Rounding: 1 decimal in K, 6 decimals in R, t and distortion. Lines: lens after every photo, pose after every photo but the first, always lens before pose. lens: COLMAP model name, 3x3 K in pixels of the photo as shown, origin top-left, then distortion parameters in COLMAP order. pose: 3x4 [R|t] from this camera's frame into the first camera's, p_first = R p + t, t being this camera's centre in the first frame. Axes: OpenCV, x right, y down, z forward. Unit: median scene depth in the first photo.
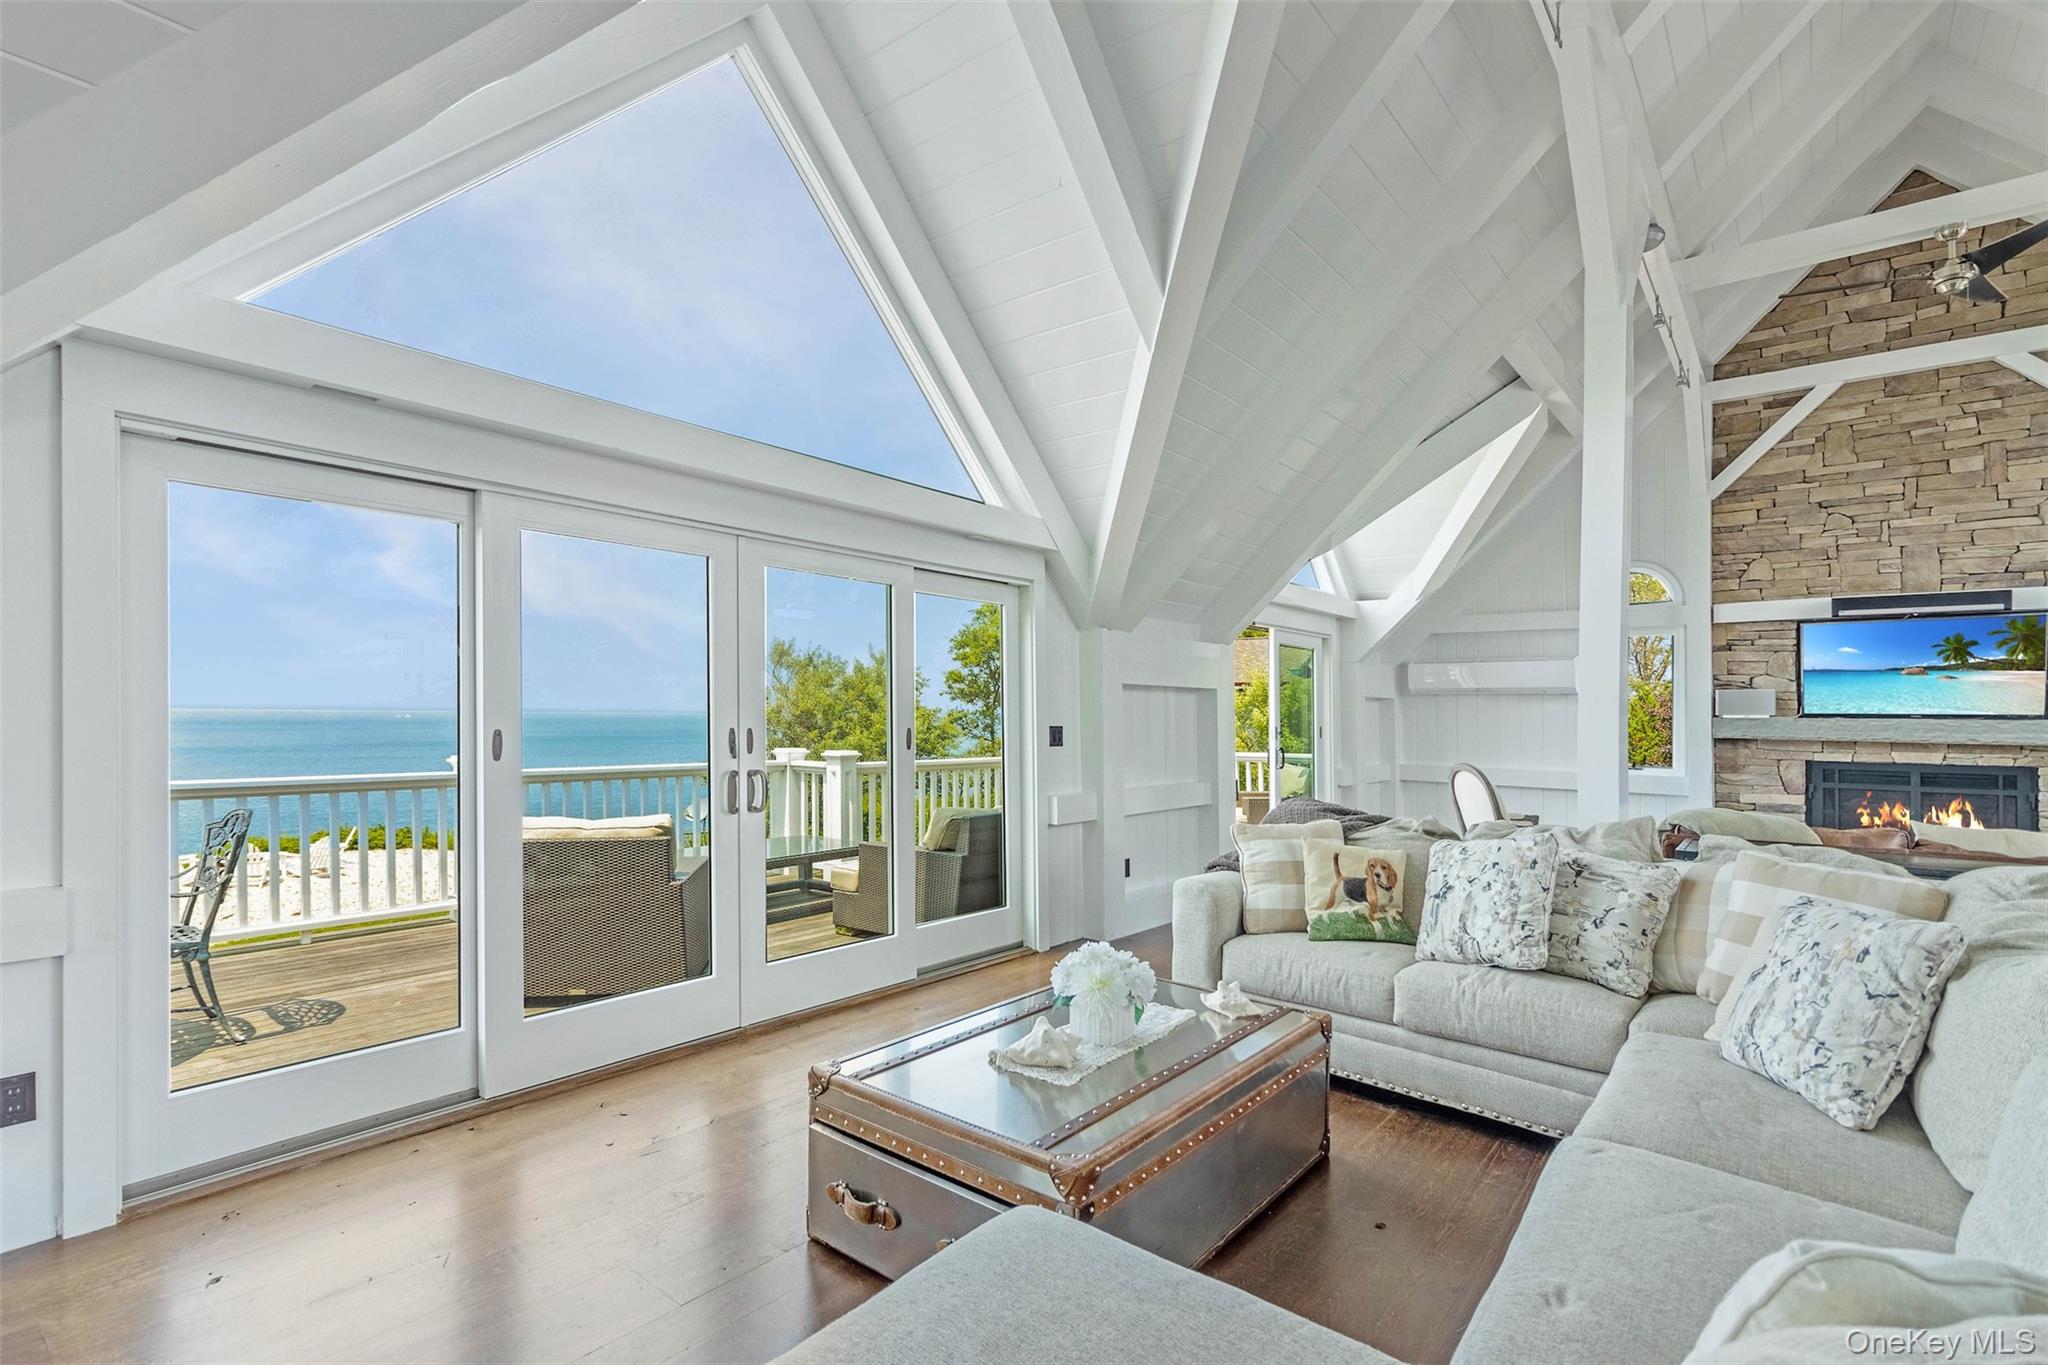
lens RADIAL K [[983.7, 0, 936.5], [0, 983.7, 698.9], [0, 0, 1]] dist [0.000117, 0.000647]
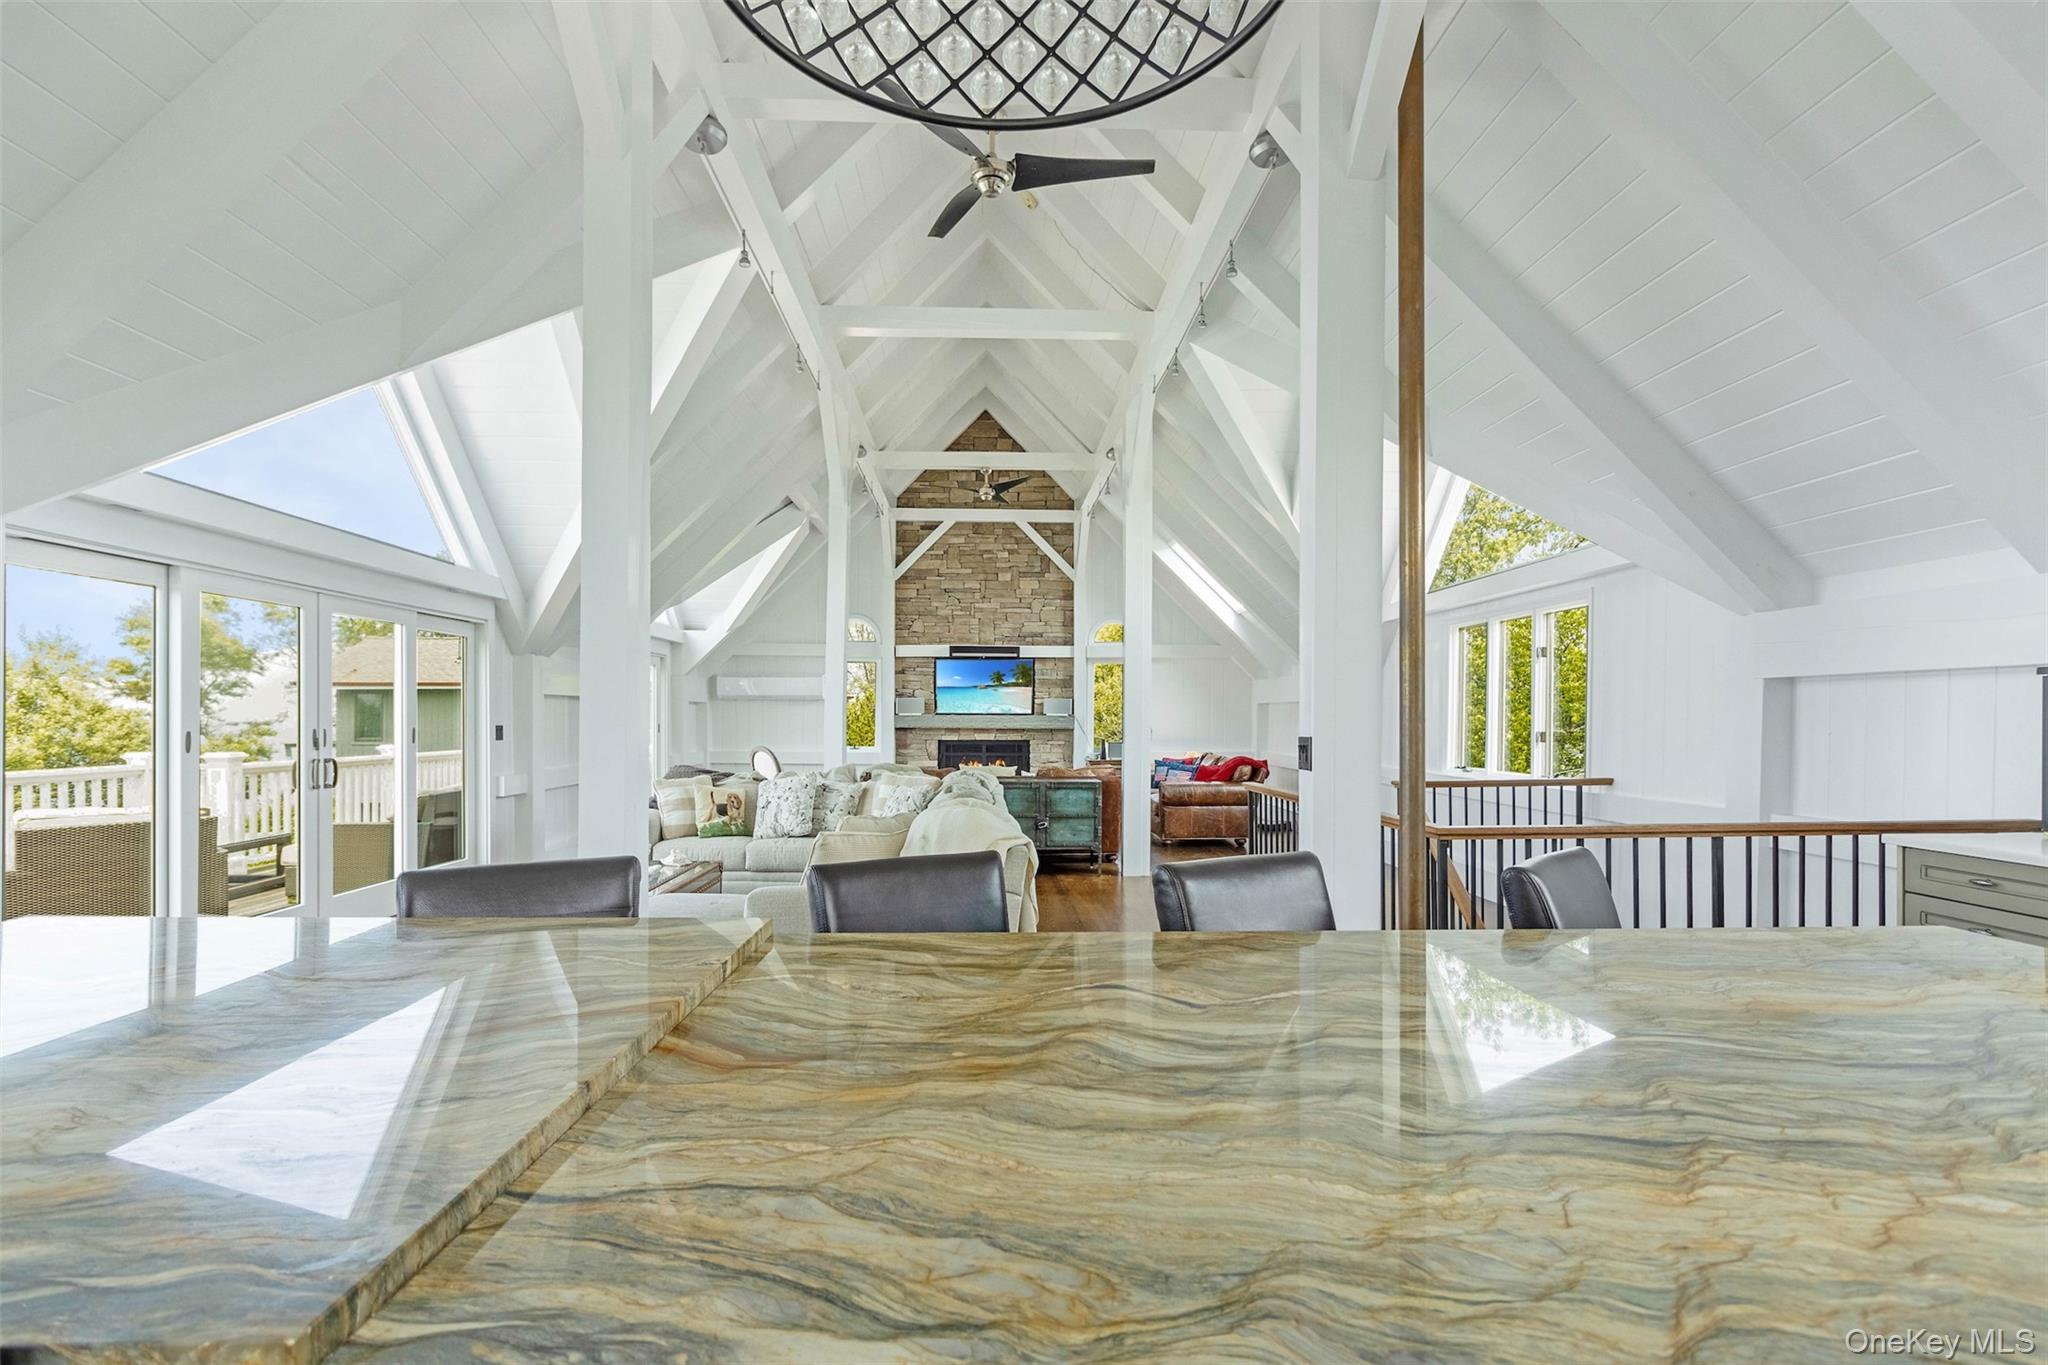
lens RADIAL K [[983.7, 0, 1019.1], [0, 983.7, 695.8], [0, 0, 1]] dist [0.000117, 0.000647]
pose [[0.714926, 0.006785, 0.699167, -0.218536], [-0.005504, 0.999977, -0.004076, -0.008165], [-0.699179, -0.000934, 0.714946, -0.332863]]
